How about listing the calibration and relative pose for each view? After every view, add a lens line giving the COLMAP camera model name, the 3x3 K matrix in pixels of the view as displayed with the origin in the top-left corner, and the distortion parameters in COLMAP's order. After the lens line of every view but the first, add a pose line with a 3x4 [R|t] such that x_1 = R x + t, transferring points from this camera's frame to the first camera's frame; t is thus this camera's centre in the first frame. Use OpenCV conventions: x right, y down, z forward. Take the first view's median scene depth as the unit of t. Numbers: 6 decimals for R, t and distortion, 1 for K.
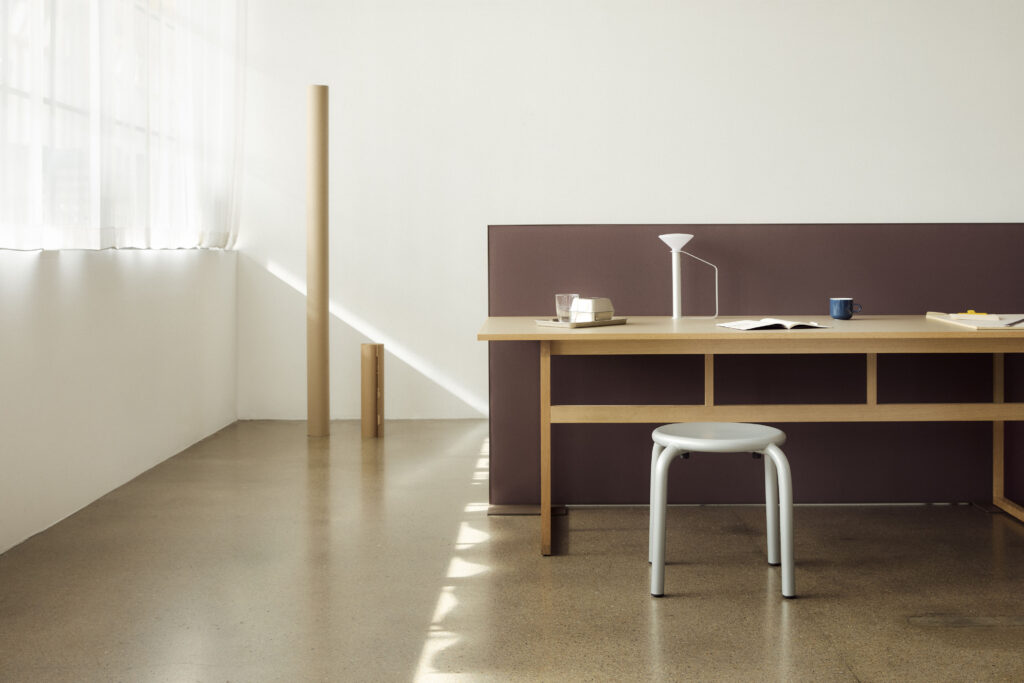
lens RADIAL K [[1274.8, 0, 513.0], [0, 1274.8, 251.7], [0, 0, 1]] dist [0.016068, 0.005584]
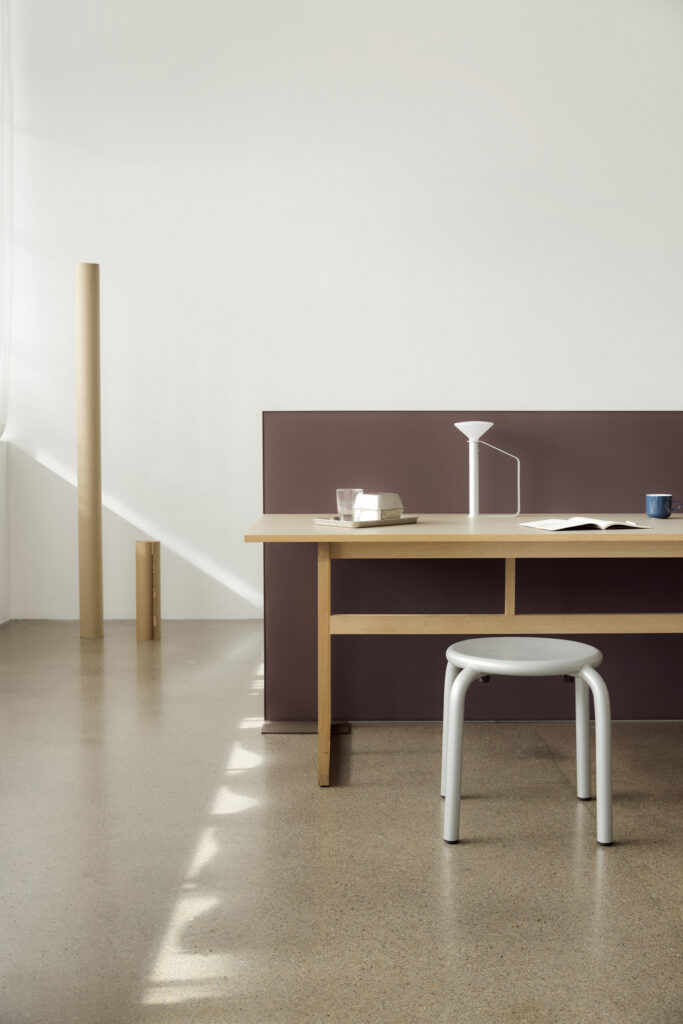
lens RADIAL K [[1274.8, 0, 311.3], [0, 1274.8, 509.6], [0, 0, 1]] dist [0.016068, 0.005584]
pose [[0.999981, 0.002626, 0.005505, 0.011007], [-0.002895, 0.998768, 0.049543, 0.004174], [-0.005368, -0.049558, 0.998757, 0.122431]]
